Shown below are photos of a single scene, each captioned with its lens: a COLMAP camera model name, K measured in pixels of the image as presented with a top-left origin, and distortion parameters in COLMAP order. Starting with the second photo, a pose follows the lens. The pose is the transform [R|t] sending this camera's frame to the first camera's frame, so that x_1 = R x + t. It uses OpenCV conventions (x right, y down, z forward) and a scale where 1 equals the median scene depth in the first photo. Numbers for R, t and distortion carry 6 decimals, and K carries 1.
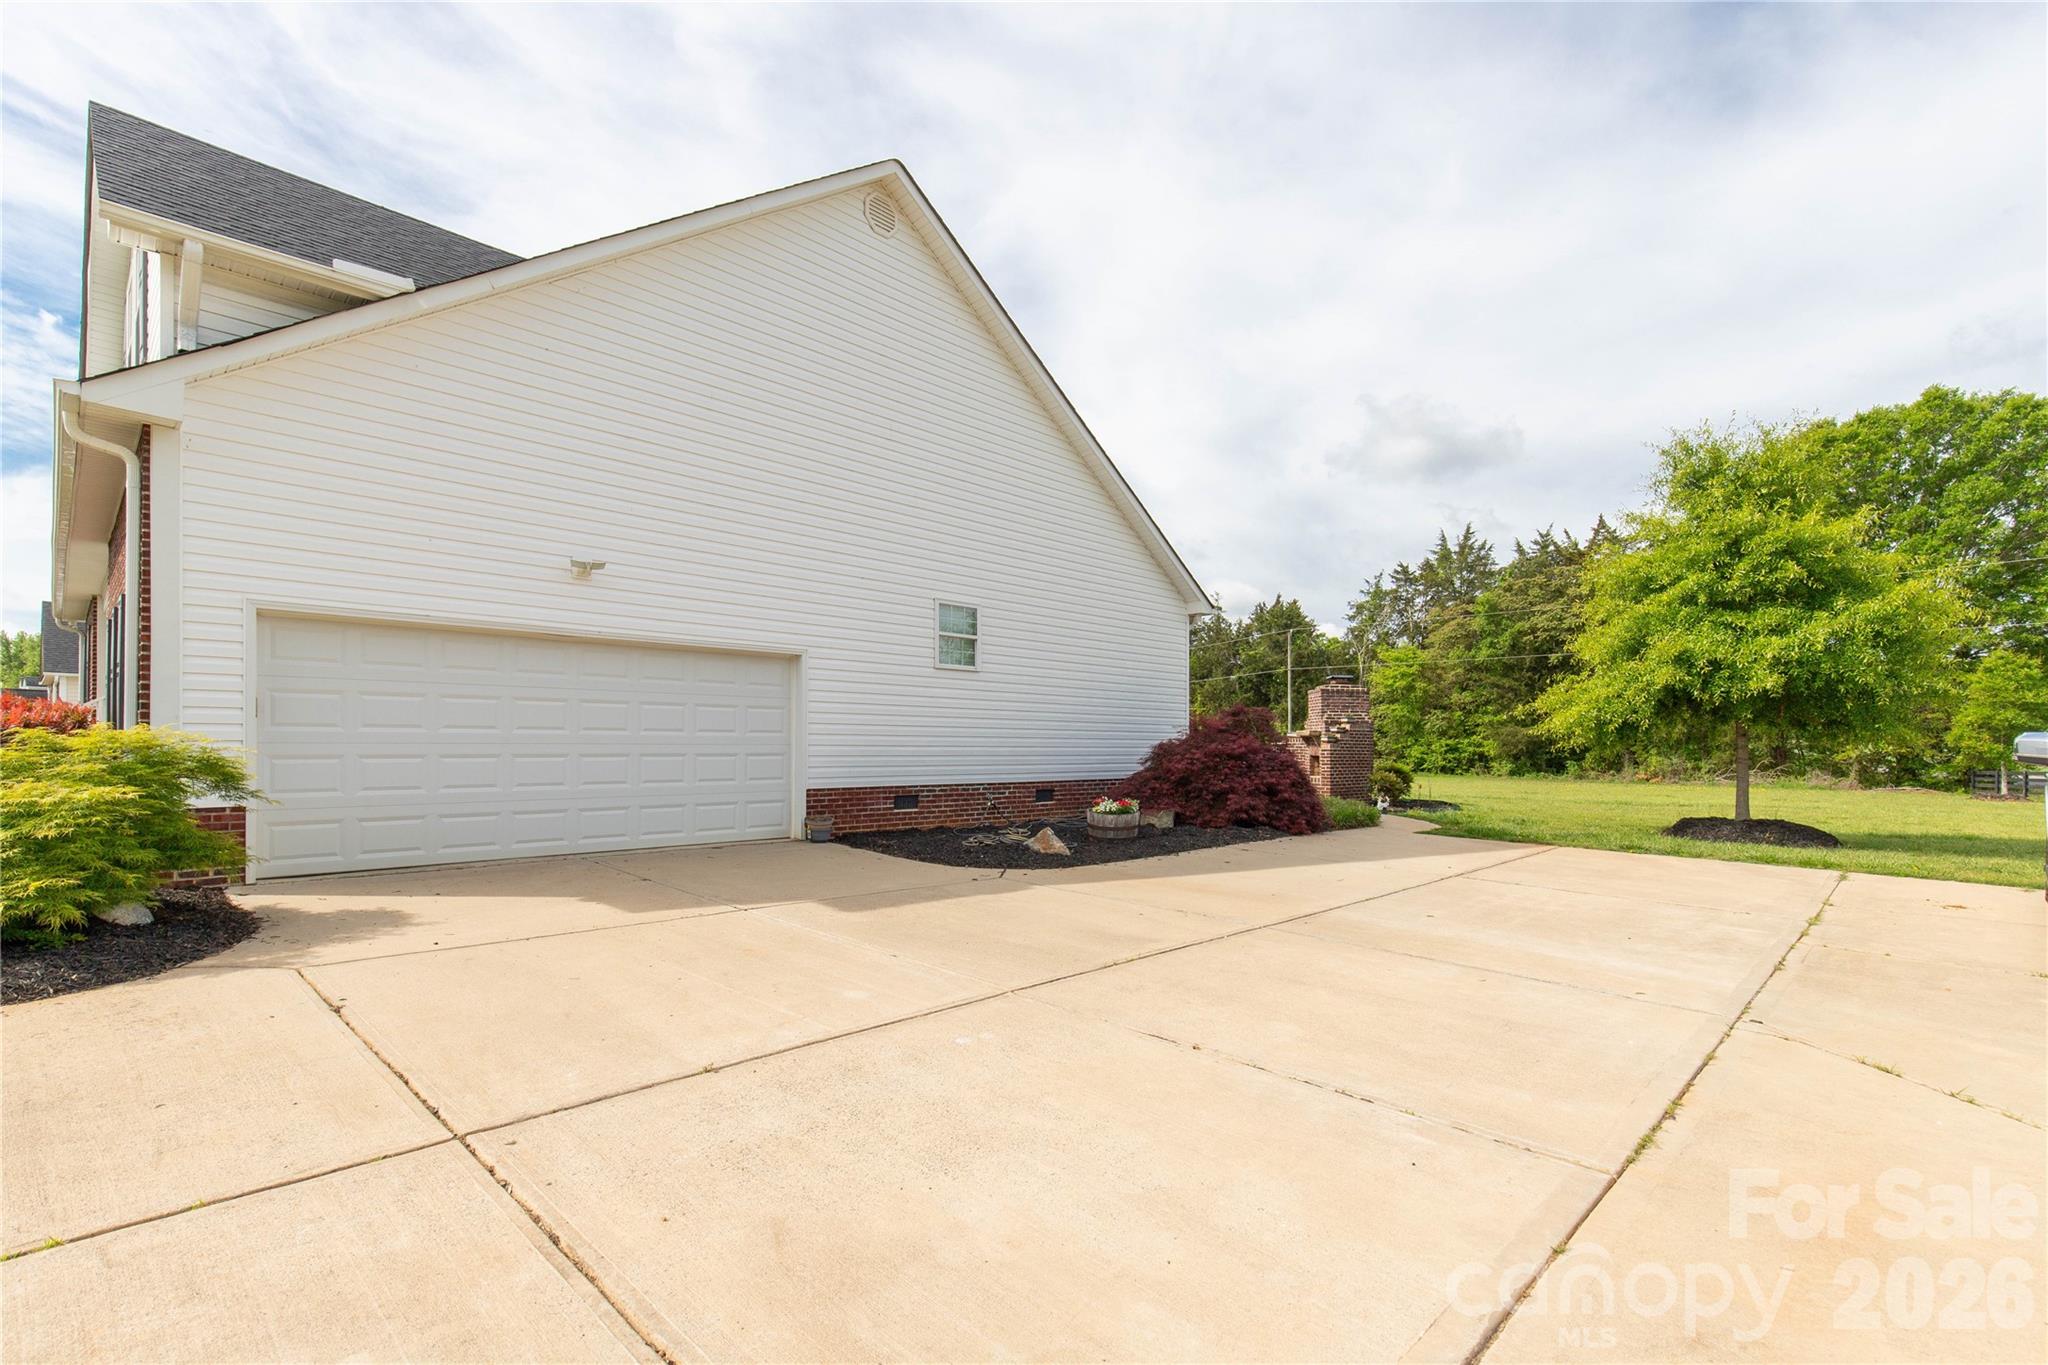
lens RADIAL K [[938.2, 0, 1015.1], [0, 938.2, 748.4], [0, 0, 1]] dist [0.002441, -0.000173]
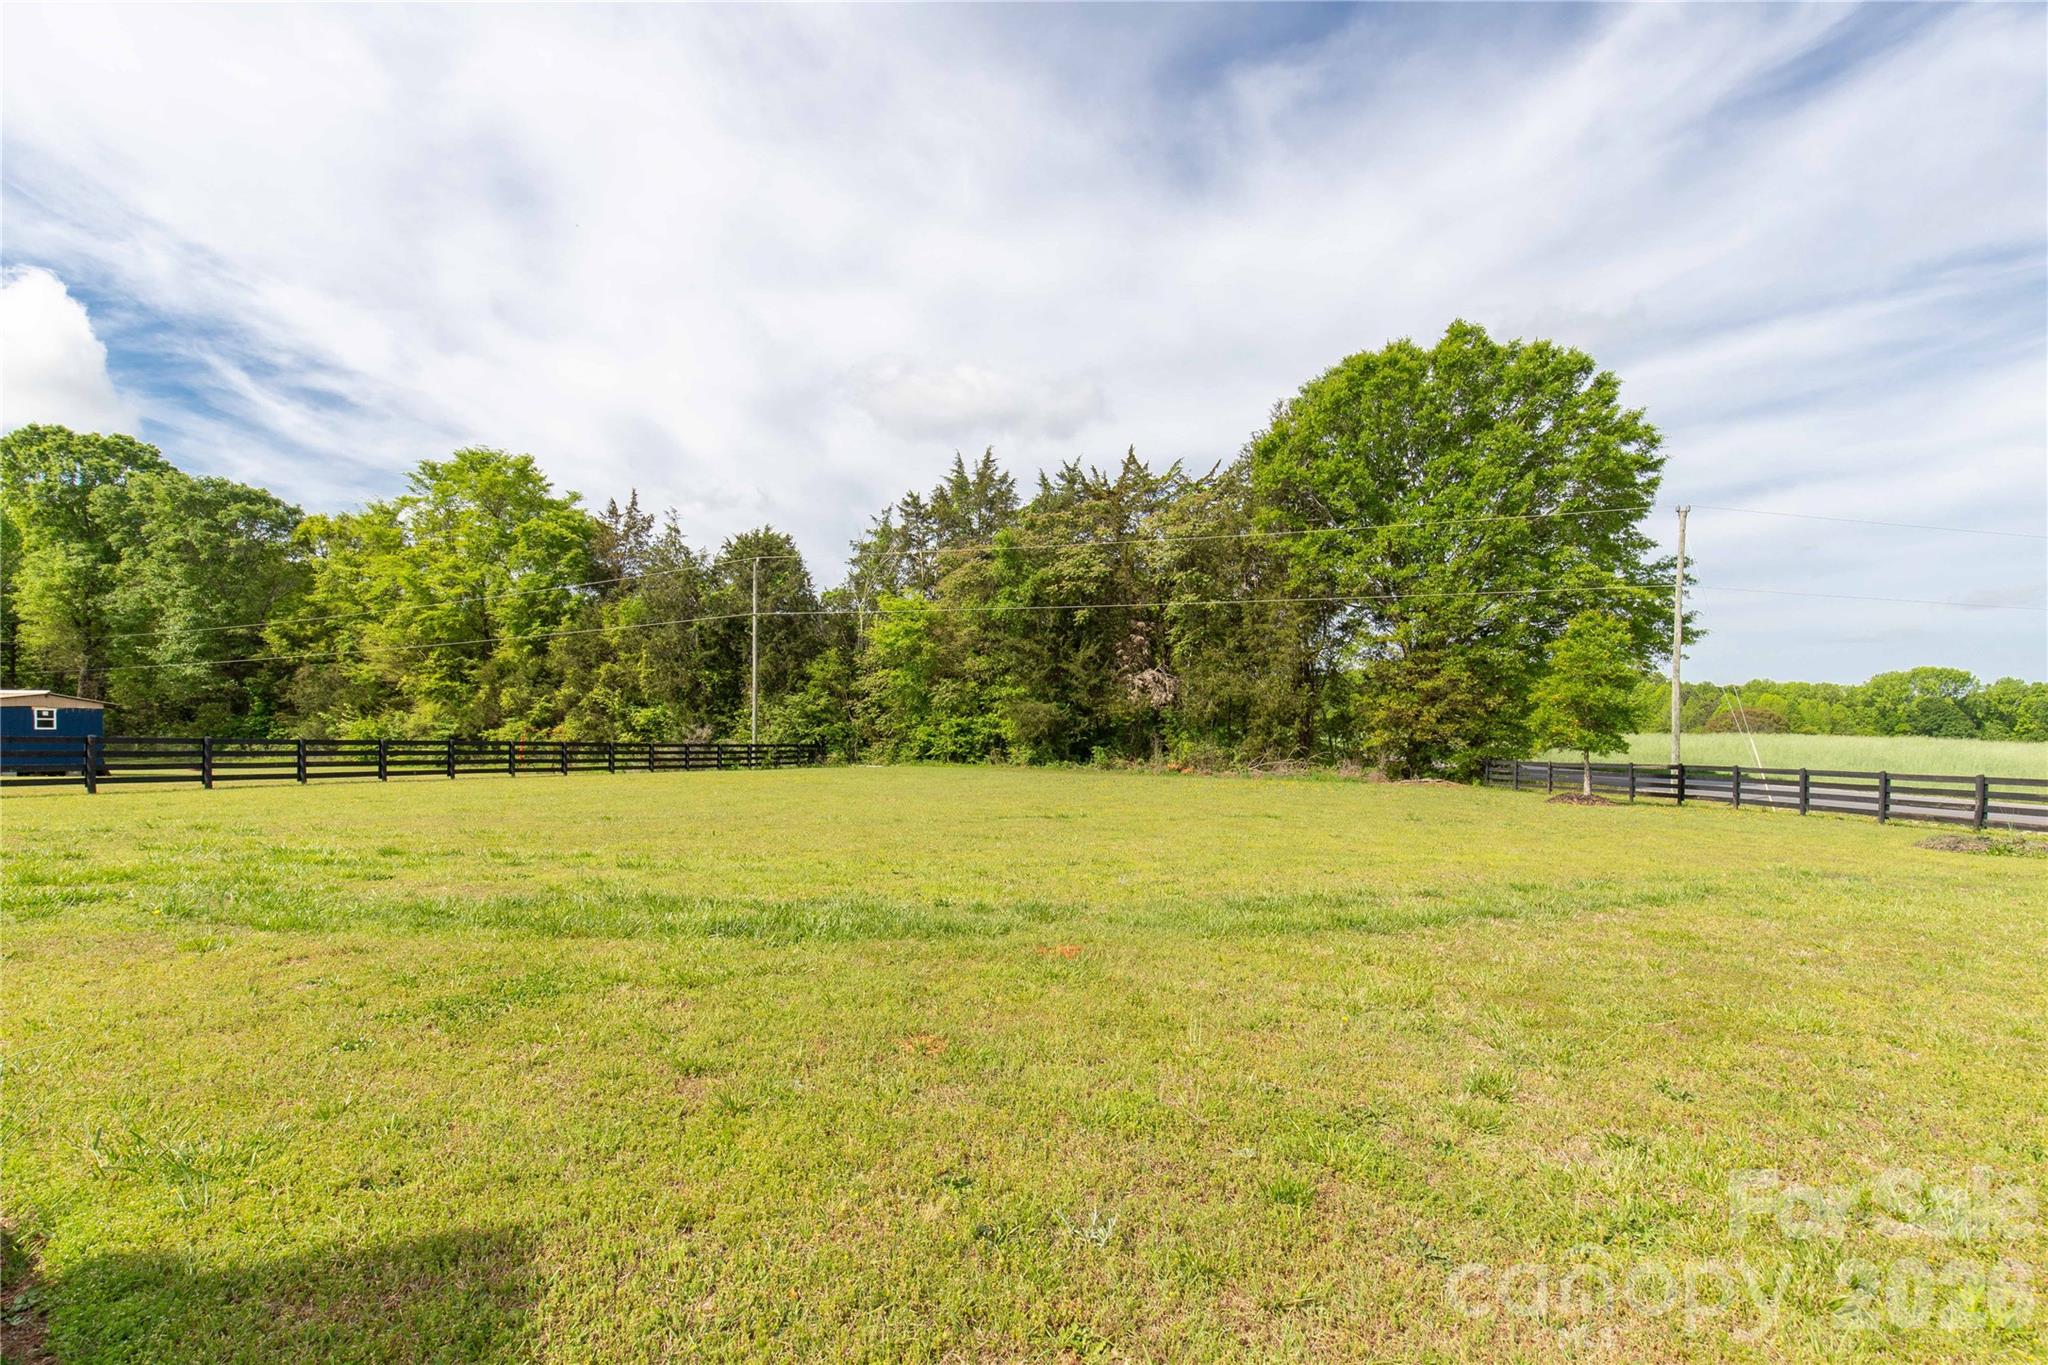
lens RADIAL K [[929.2, 0, 1027.5], [0, 929.2, 725.4], [0, 0, 1]] dist [-0.000124, -0.000098]
pose [[0.889305, 0.013518, 0.457116, 0.162229], [-0.012068, 0.999909, -0.006091, 0.000896], [-0.457156, -0.000100, 0.889386, 0.296061]]
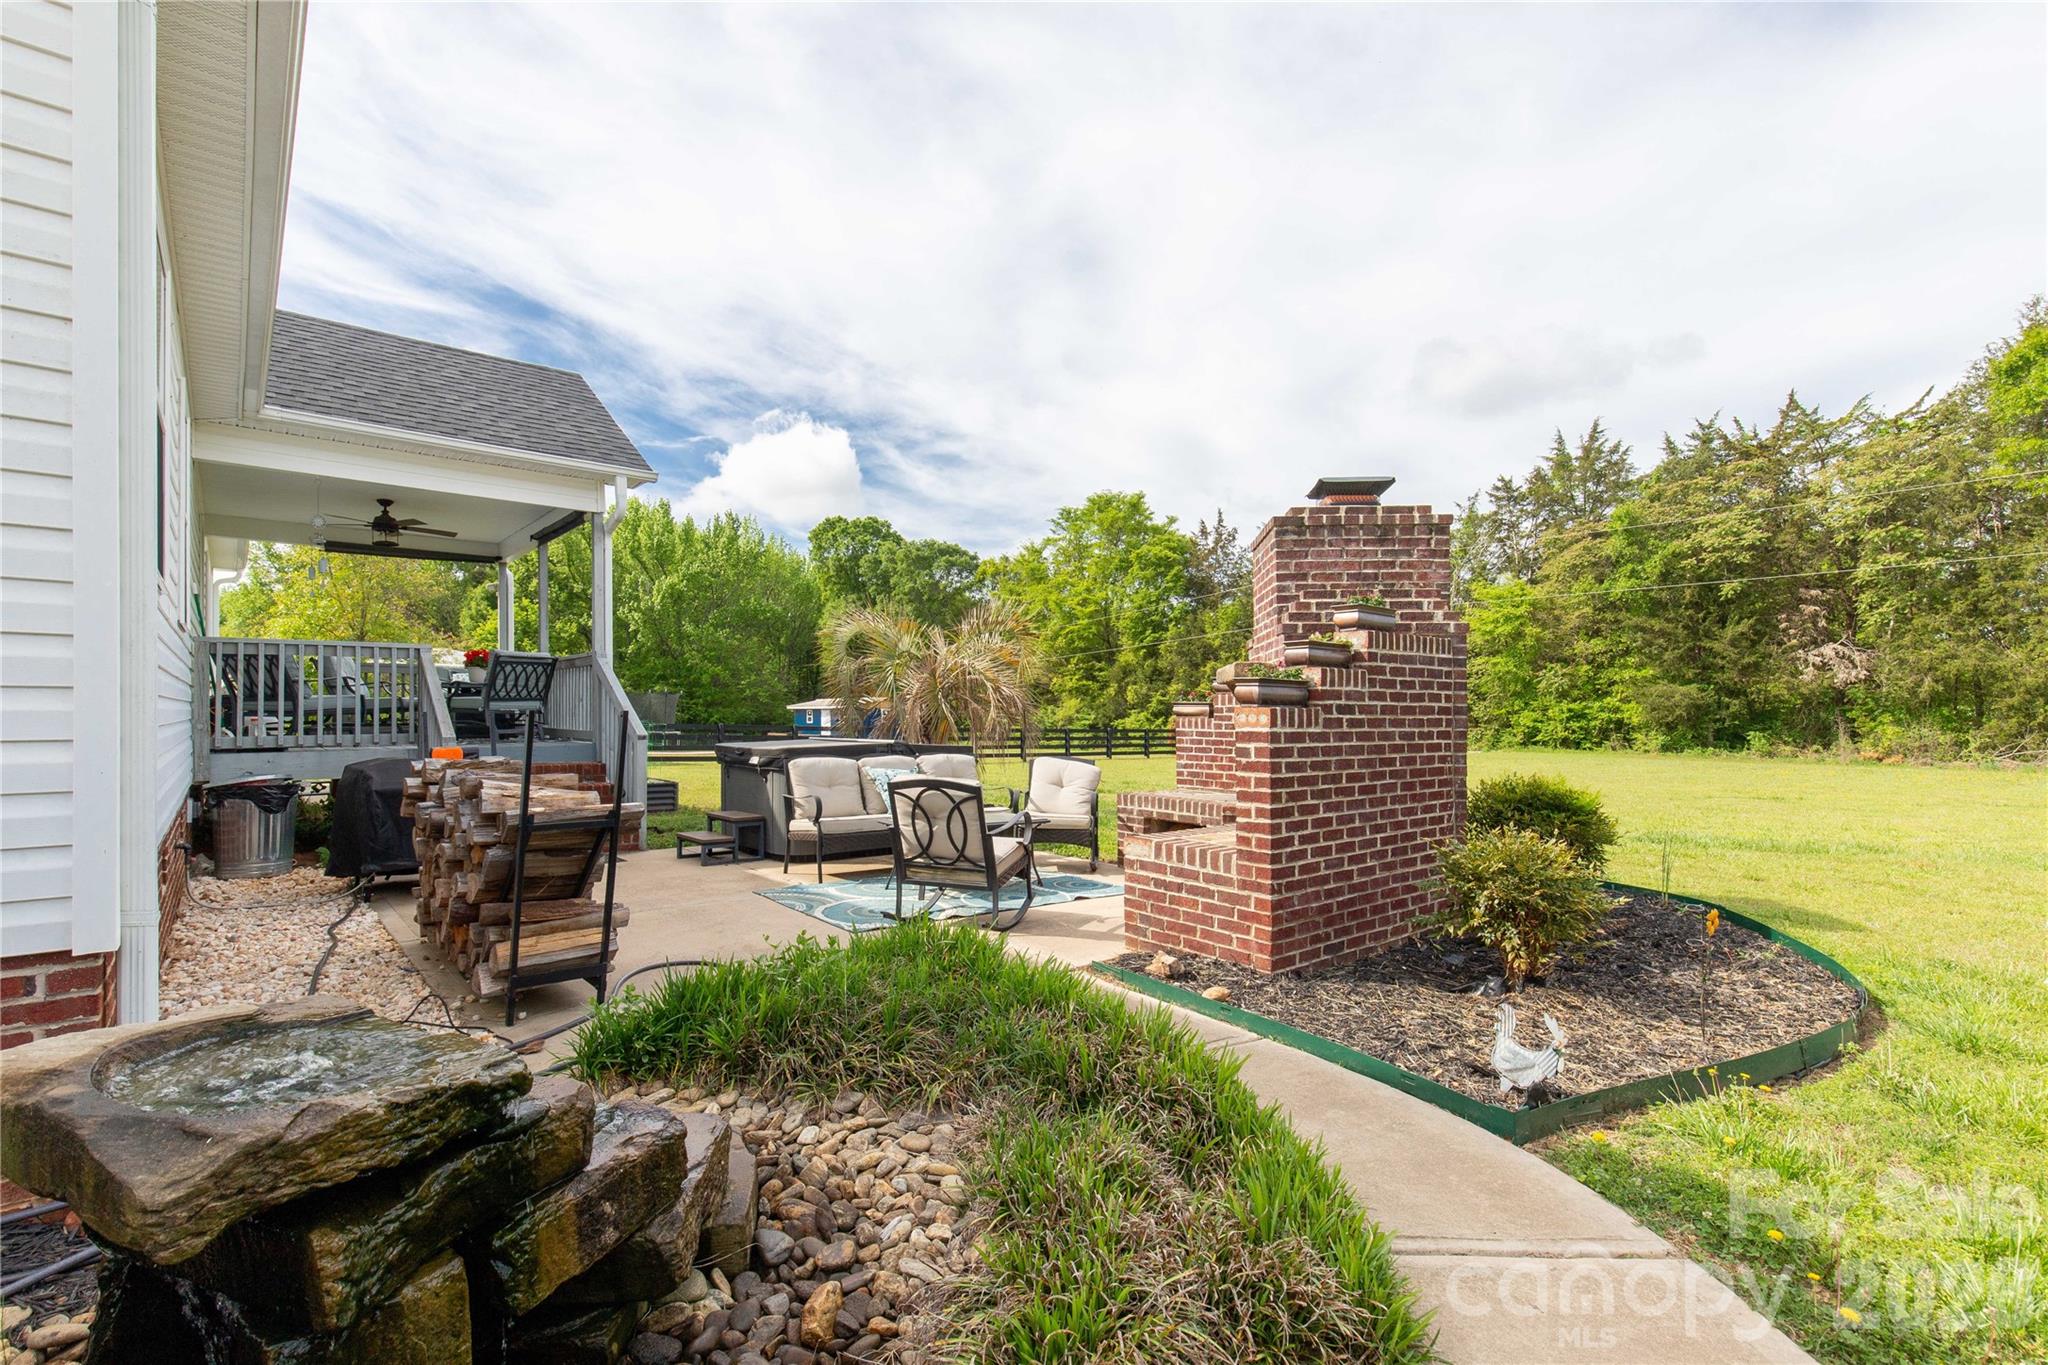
lens RADIAL K [[931.1, 0, 1002.0], [0, 931.1, 700.8], [0, 0, 1]] dist [-0.001014, 0.000198]
pose [[0.995051, -0.002767, -0.099325, 0.082410], [0.001328, 0.999893, -0.014549, -0.000687], [0.099355, 0.014345, 0.994949, 0.214142]]
